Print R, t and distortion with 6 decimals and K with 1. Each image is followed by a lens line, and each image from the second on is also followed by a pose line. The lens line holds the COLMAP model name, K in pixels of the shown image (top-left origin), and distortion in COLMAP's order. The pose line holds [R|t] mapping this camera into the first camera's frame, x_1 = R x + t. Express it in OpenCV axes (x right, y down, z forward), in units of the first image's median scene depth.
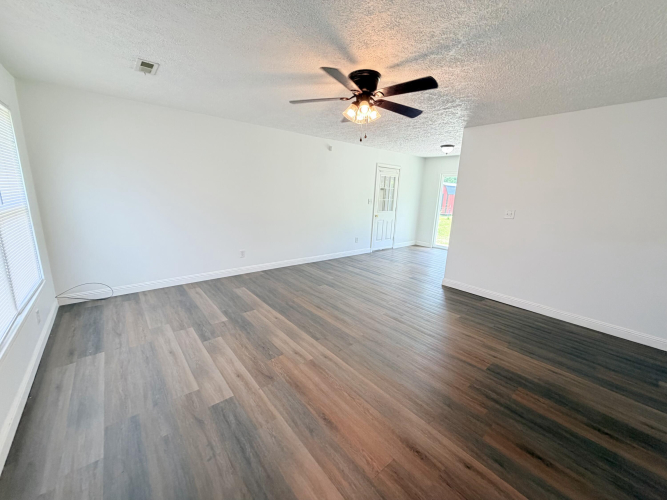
lens RADIAL K [[266.6, 0, 331.1], [0, 266.6, 251.1], [0, 0, 1]] dist [0.001005, -0.000353]
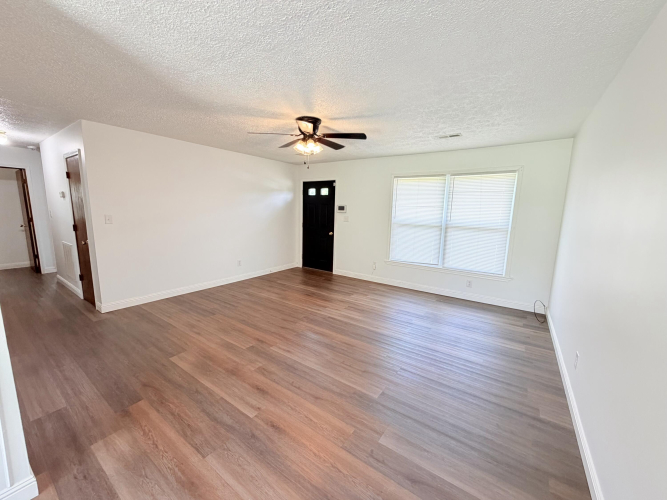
lens RADIAL K [[266.6, 0, 331.1], [0, 266.6, 251.1], [0, 0, 1]] dist [0.001005, -0.000353]
pose [[-0.963473, -0.014940, -0.267389, 0.316288], [-0.111113, 0.930750, 0.348365, -0.466828], [0.243668, 0.365351, -0.898412, 2.154920]]
